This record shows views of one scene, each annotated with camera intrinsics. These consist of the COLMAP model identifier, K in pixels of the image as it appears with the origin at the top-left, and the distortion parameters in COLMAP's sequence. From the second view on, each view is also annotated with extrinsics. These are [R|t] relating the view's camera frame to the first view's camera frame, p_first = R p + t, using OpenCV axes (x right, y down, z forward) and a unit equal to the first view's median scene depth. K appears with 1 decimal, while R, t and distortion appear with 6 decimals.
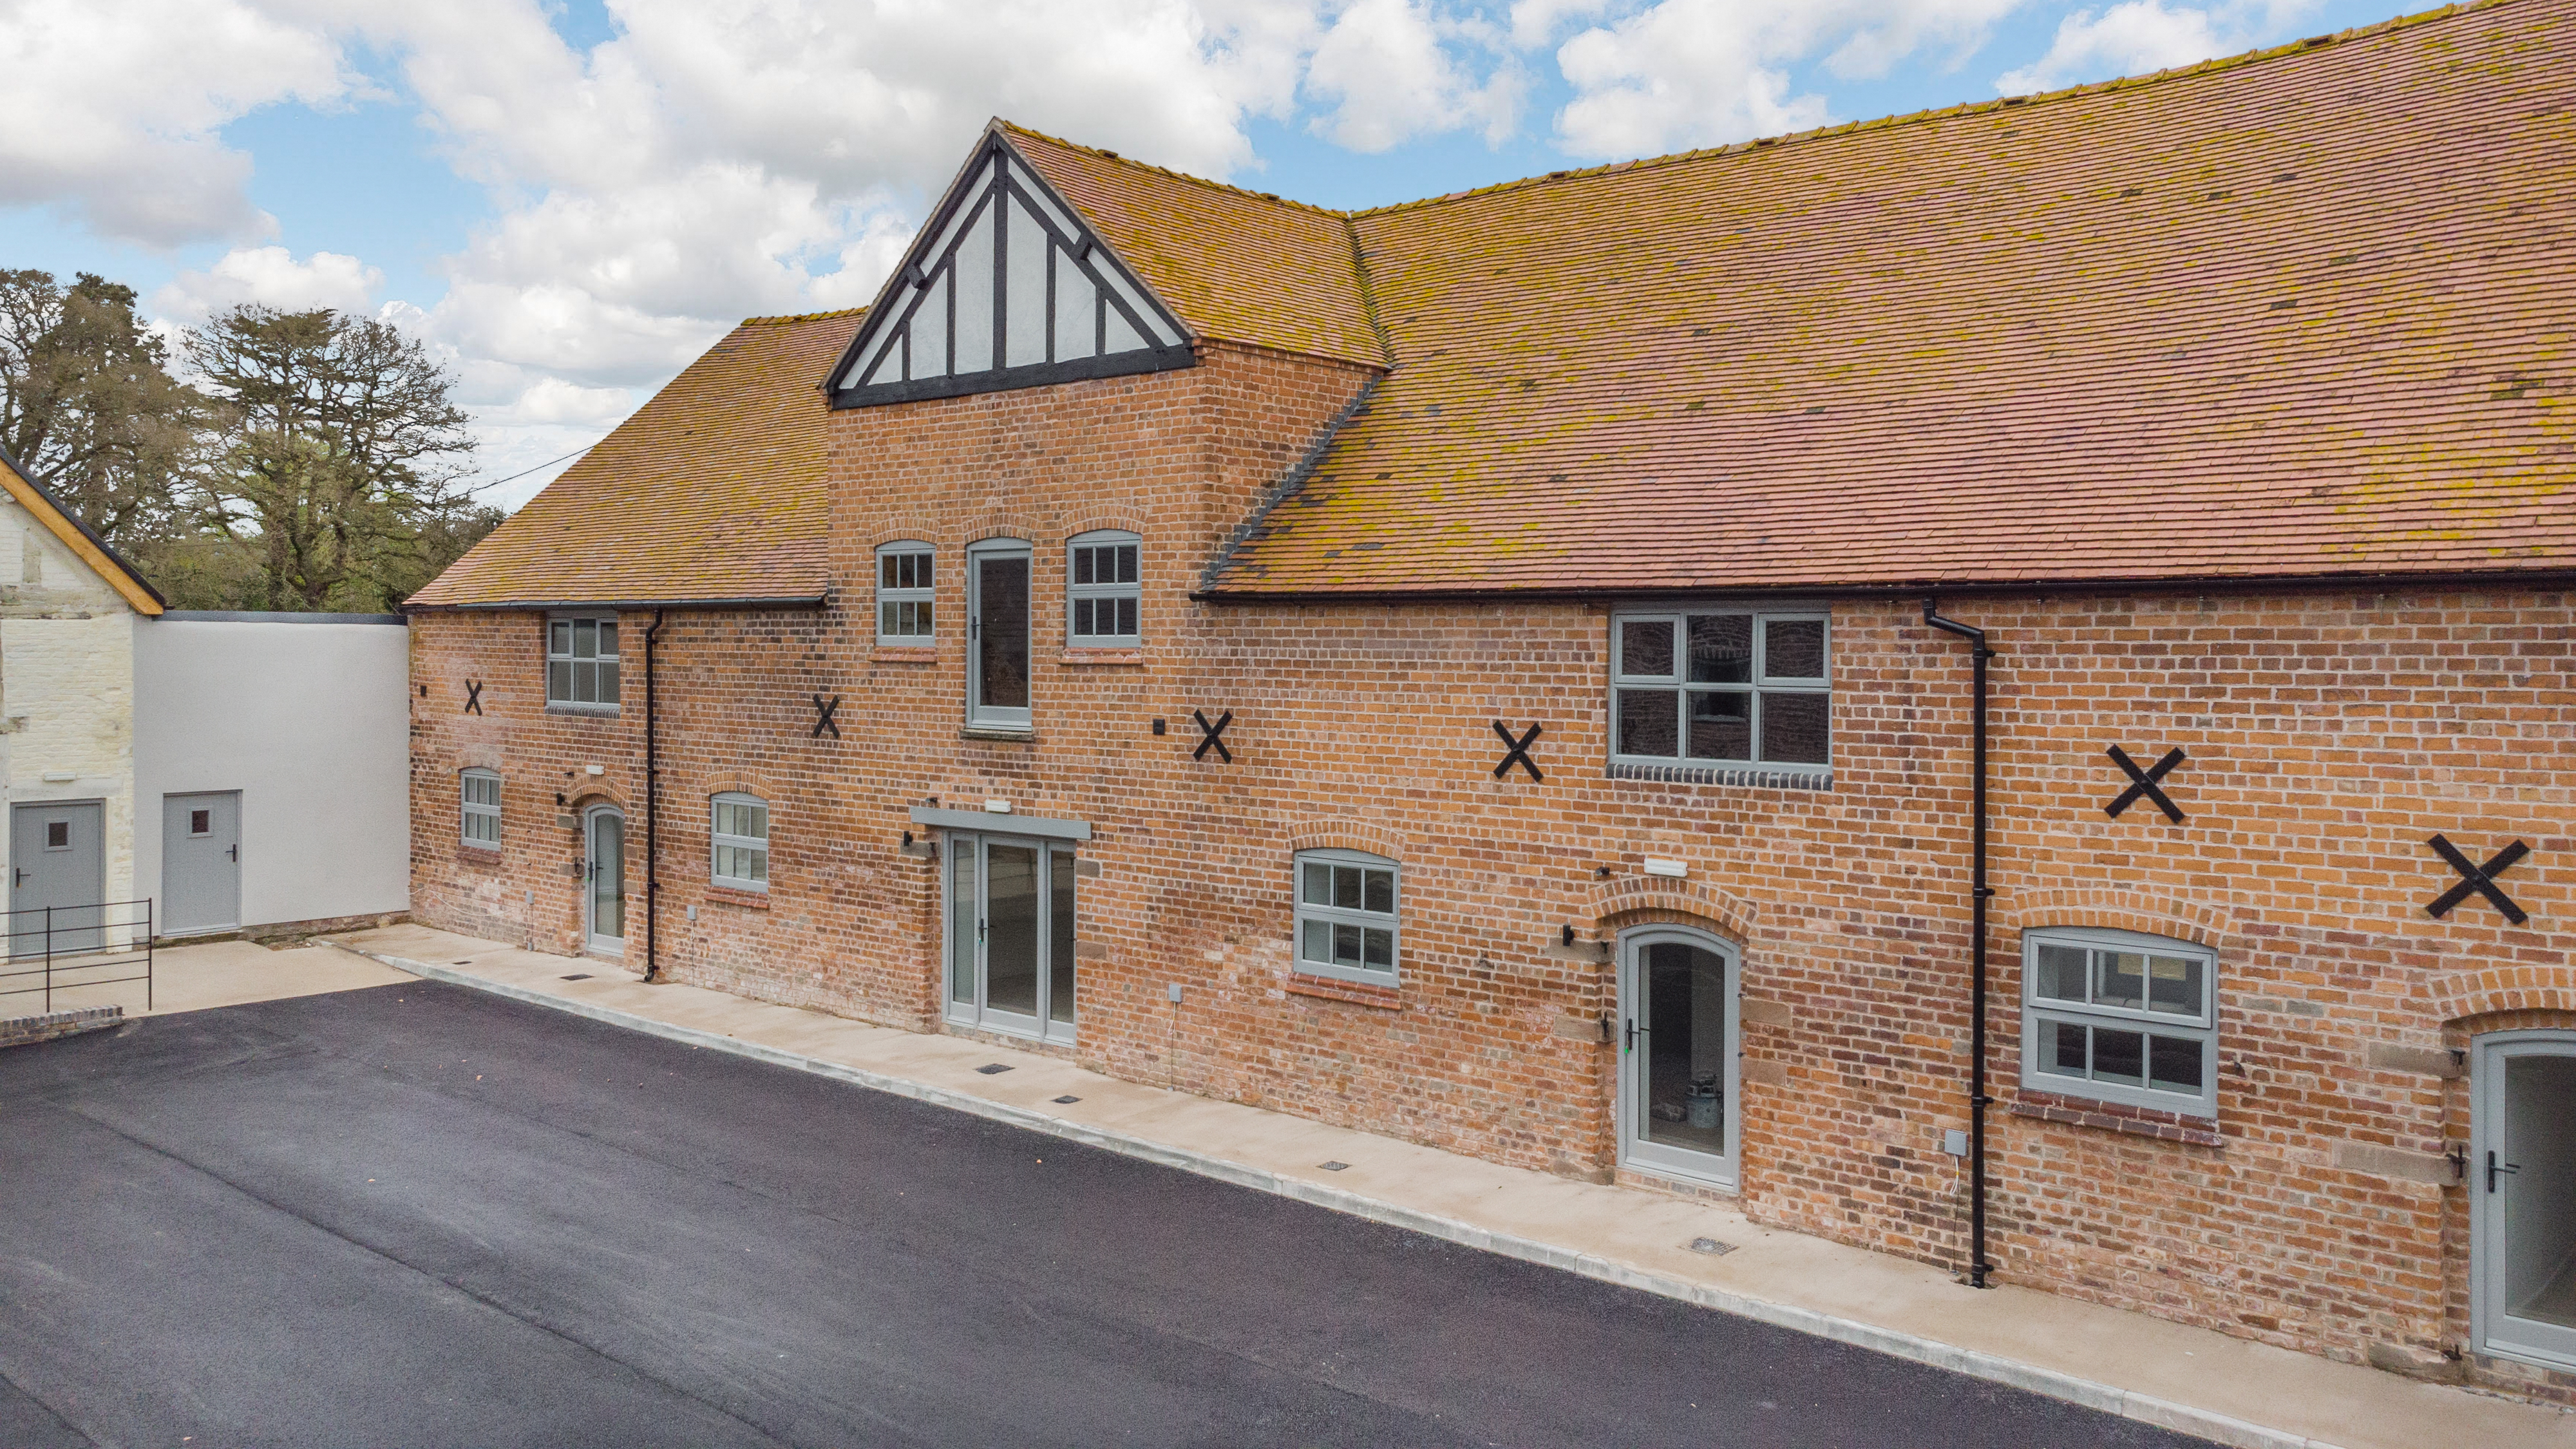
lens RADIAL K [[2030.4, 0, 1321.2], [0, 2030.4, 674.1], [0, 0, 1]] dist [0.055253, 0.000237]
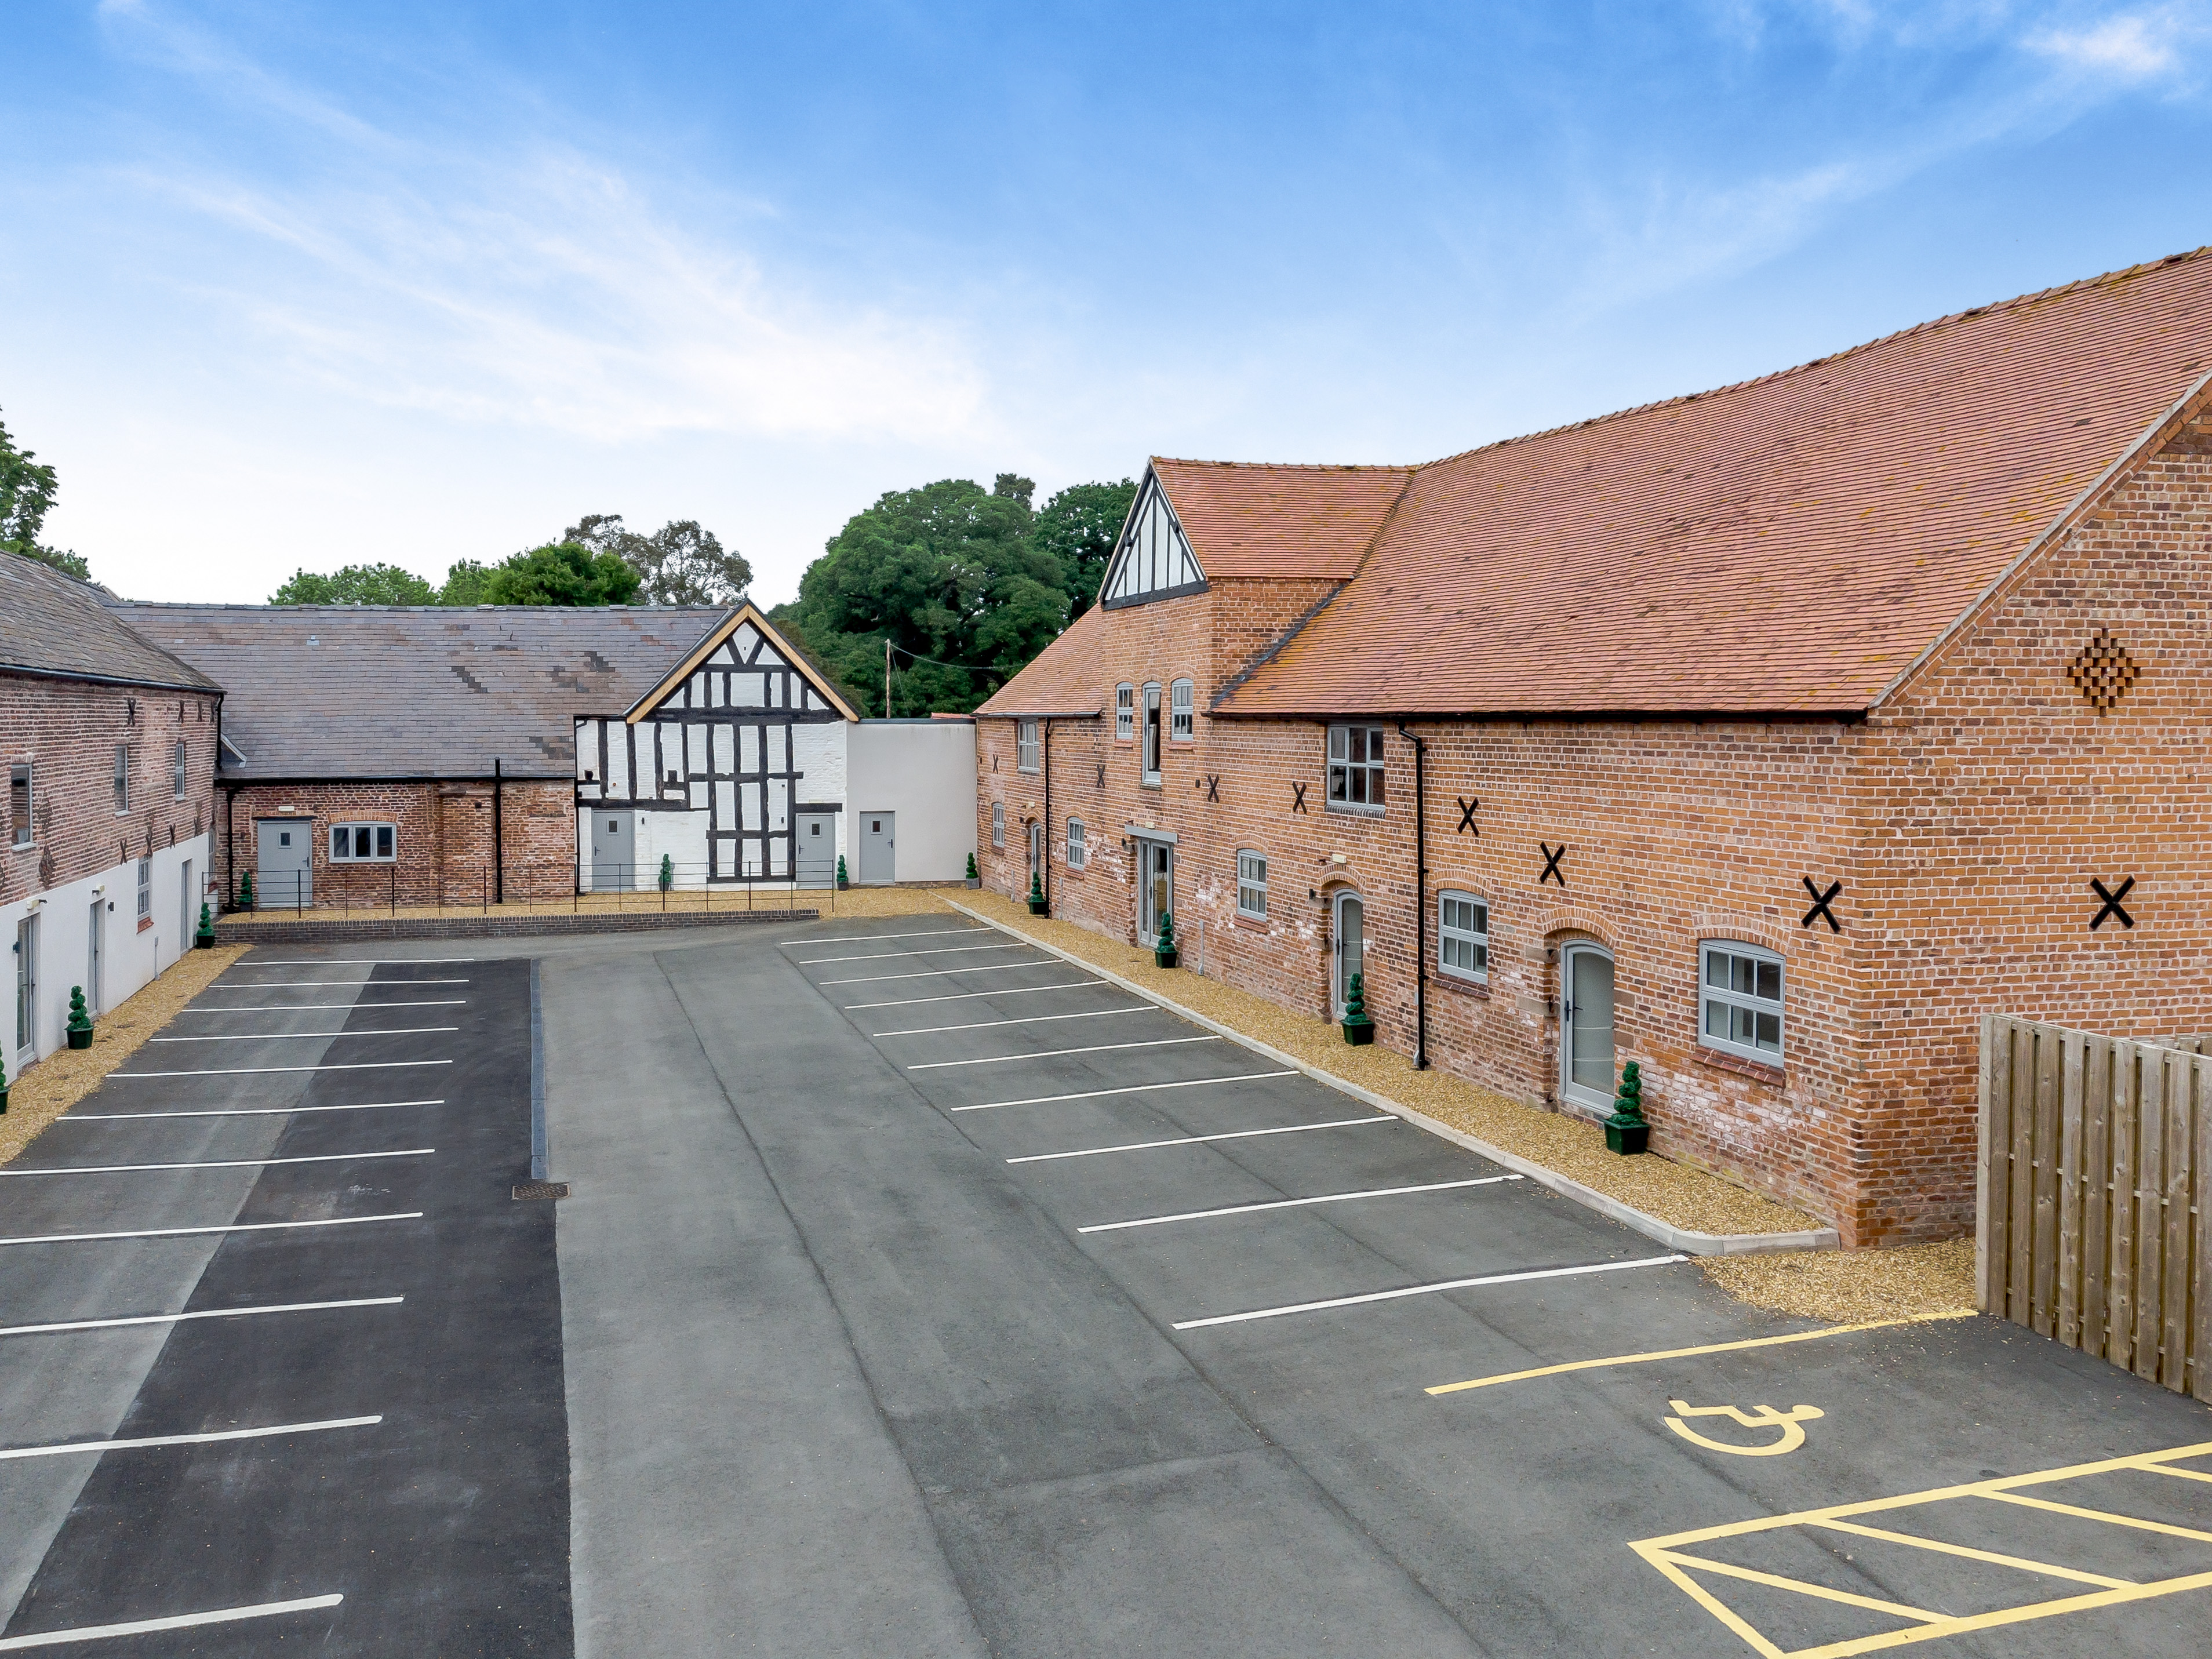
lens RADIAL K [[1715.0, 0, 963.1], [0, 1715.0, 777.3], [0, 0, 1]] dist [0.008389, 0.008446]
pose [[0.830264, 0.015971, -0.557142, 0.611738], [-0.006642, 0.999802, 0.018762, -0.007939], [0.557331, -0.011877, 0.830205, -0.429769]]
